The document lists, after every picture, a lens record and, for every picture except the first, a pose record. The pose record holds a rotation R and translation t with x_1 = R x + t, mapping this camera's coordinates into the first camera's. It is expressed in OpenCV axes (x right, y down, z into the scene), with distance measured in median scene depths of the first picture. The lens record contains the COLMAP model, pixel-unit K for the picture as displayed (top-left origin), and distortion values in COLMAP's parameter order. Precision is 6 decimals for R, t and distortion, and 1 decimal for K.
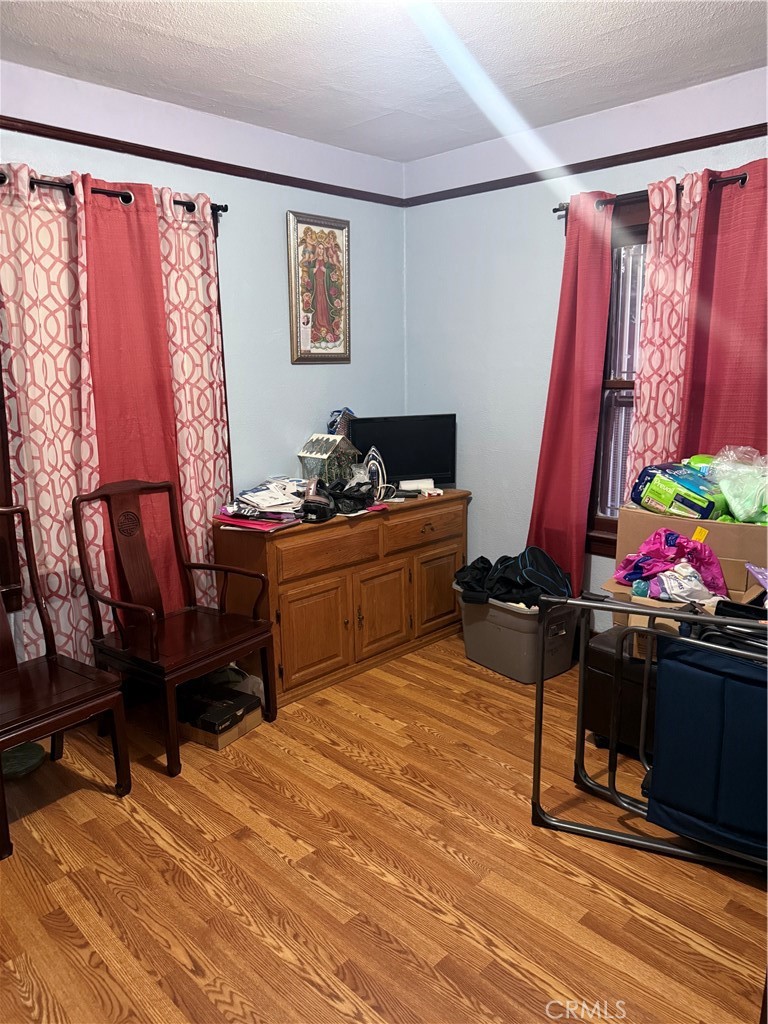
lens RADIAL K [[728.9, 0, 384.6], [0, 728.9, 511.7], [0, 0, 1]] dist [0.031026, -0.034137]
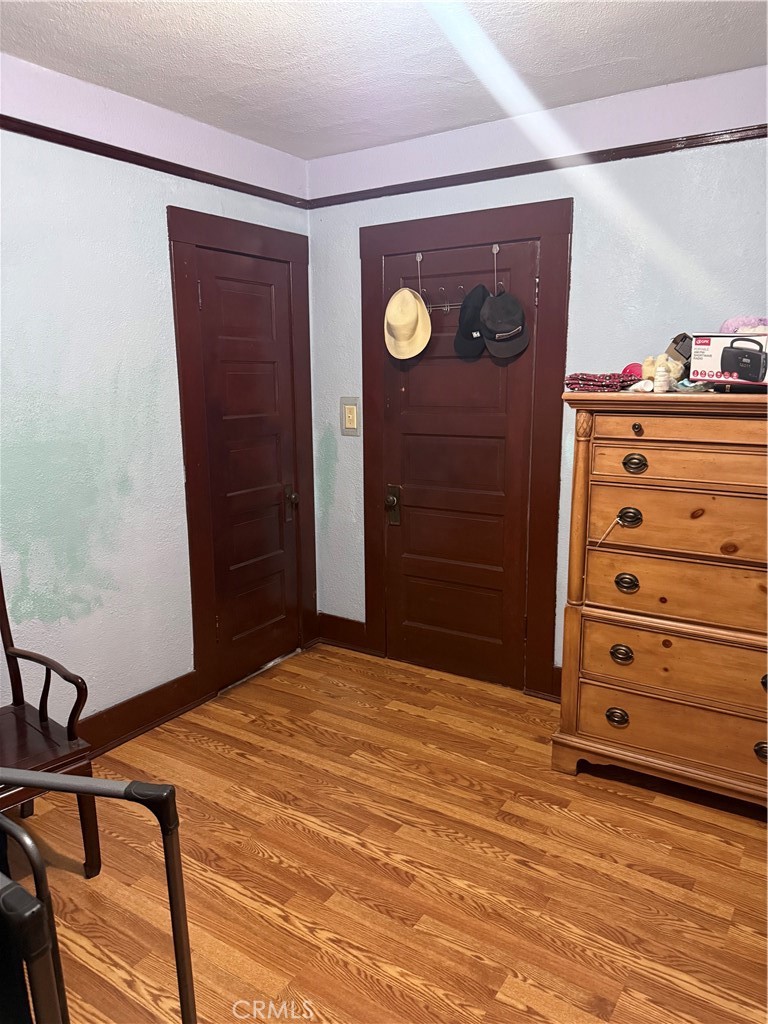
lens RADIAL K [[728.9, 0, 385.3], [0, 728.9, 515.0], [0, 0, 1]] dist [0.031026, -0.034137]
pose [[-0.980041, 0.062245, -0.188799, 0.154232], [-0.020927, 0.912136, 0.409354, -0.373062], [0.197691, 0.405135, -0.892628, 1.623998]]
